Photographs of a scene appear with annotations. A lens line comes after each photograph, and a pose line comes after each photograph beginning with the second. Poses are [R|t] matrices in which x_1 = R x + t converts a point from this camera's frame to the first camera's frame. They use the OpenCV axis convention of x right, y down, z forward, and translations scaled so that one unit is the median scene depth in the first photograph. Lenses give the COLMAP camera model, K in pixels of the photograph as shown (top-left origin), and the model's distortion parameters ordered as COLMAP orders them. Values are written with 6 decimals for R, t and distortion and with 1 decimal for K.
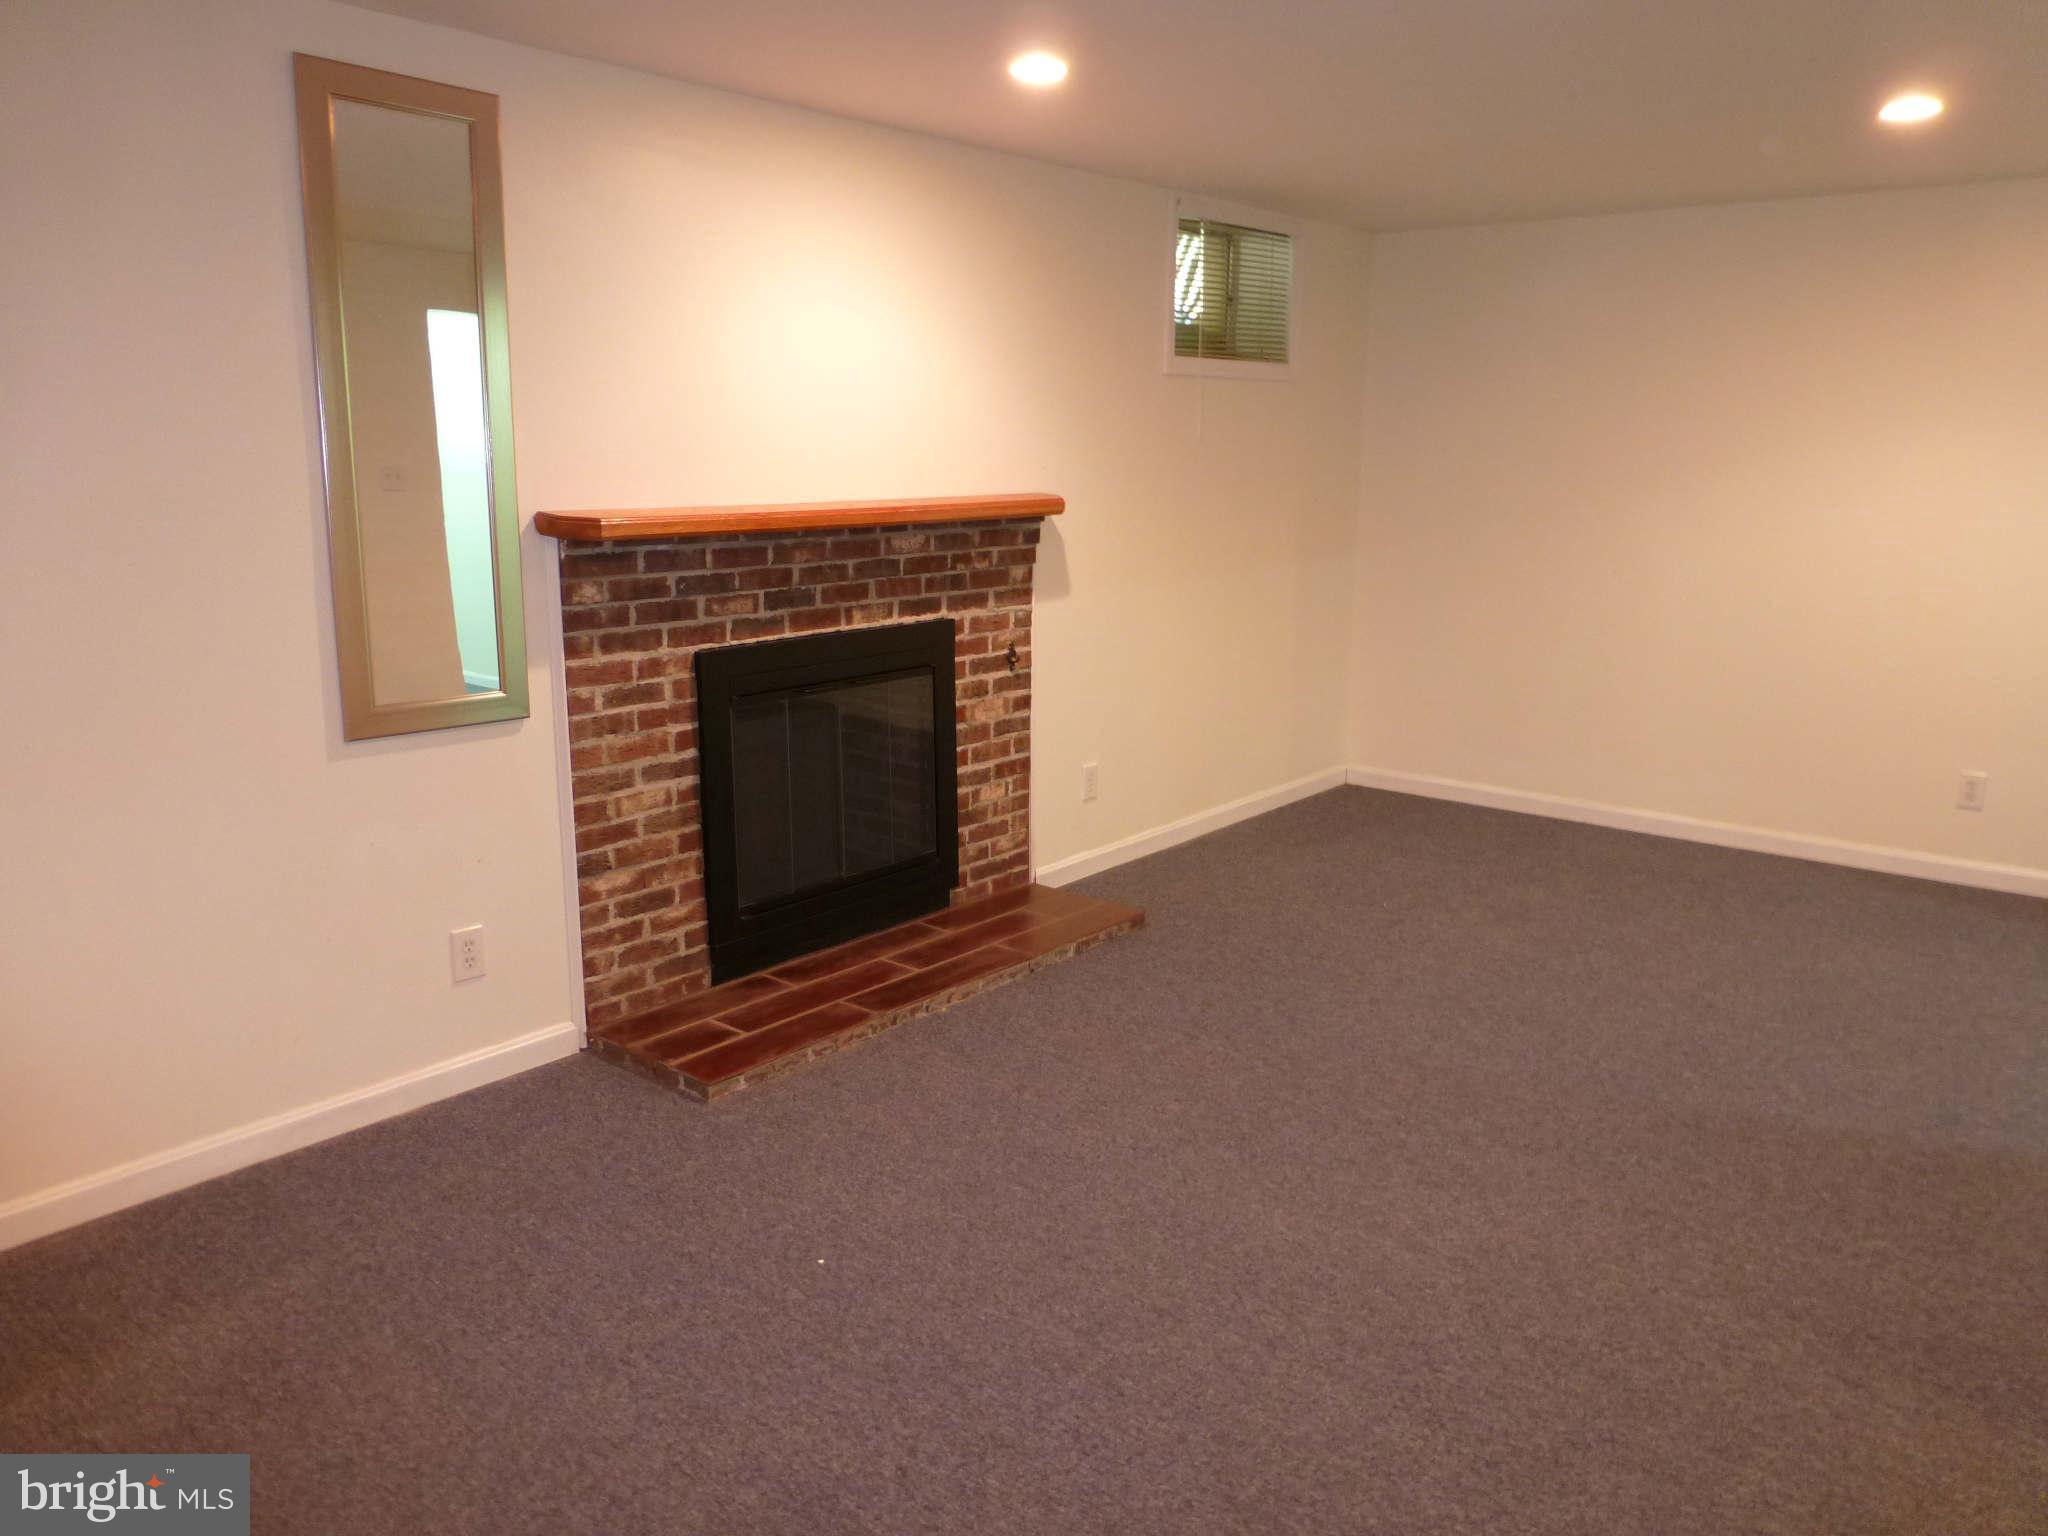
lens RADIAL K [[1496.4, 0, 1043.1], [0, 1496.4, 766.6], [0, 0, 1]] dist [-0.033346, 0.034987]
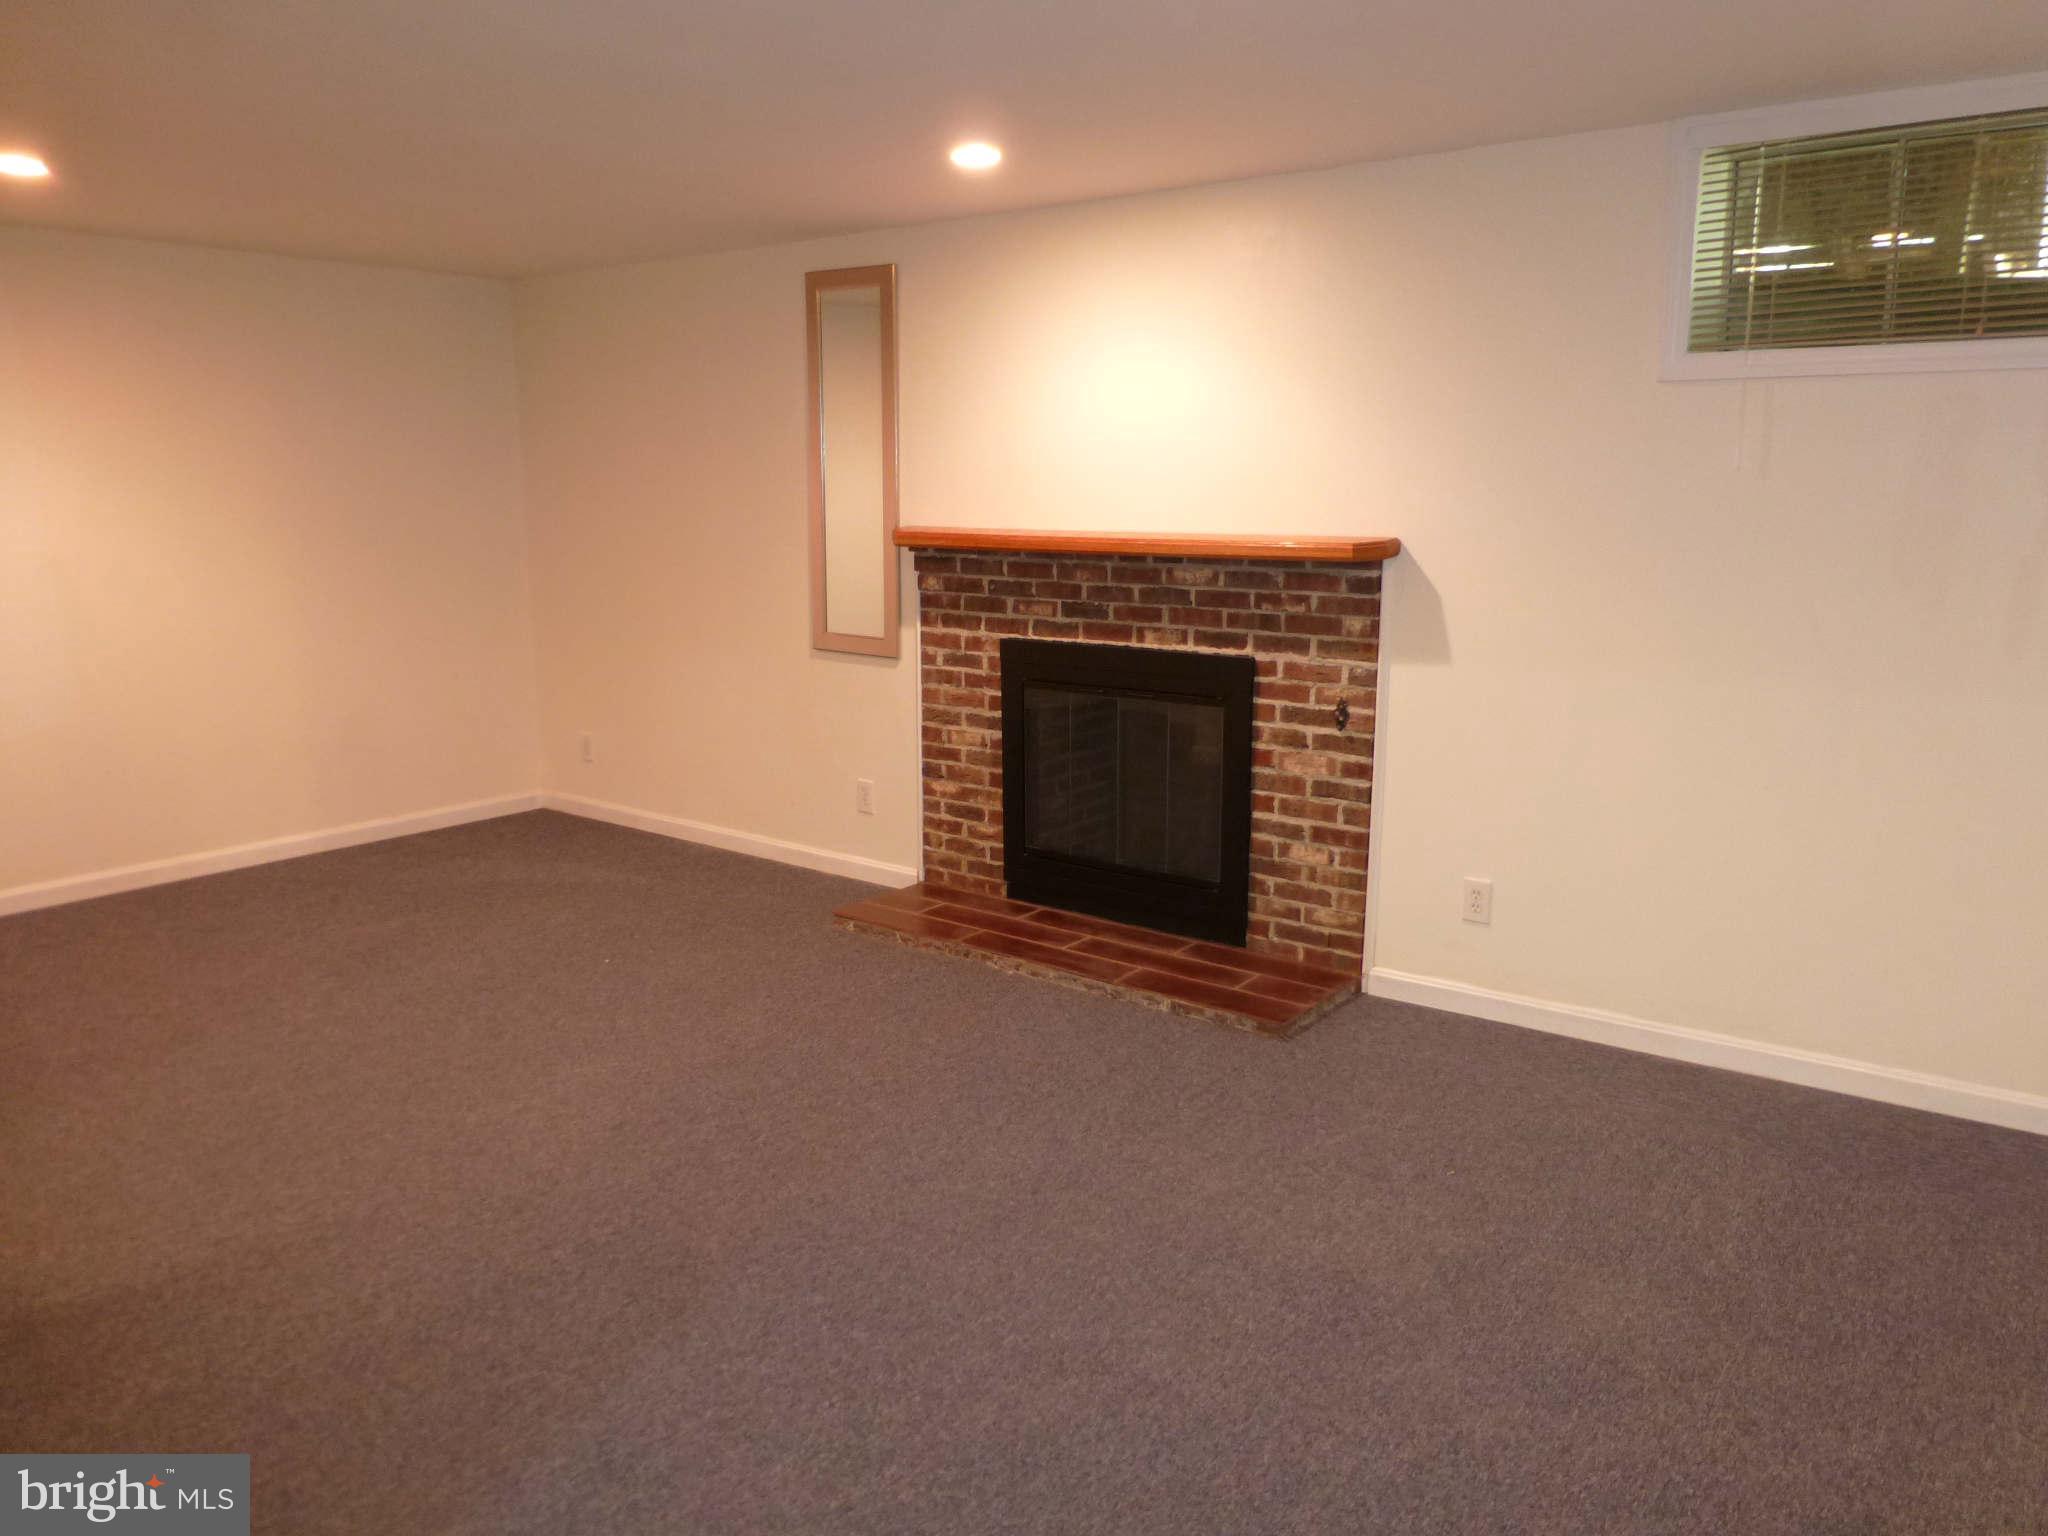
lens RADIAL K [[1496.4, 0, 1042.3], [0, 1496.4, 765.4], [0, 0, 1]] dist [-0.033346, 0.034987]
pose [[0.039976, 0.186579, -0.981626, 1.007895], [-0.208147, 0.962415, 0.174450, -0.191448], [0.977280, 0.197348, 0.077309, 0.883878]]
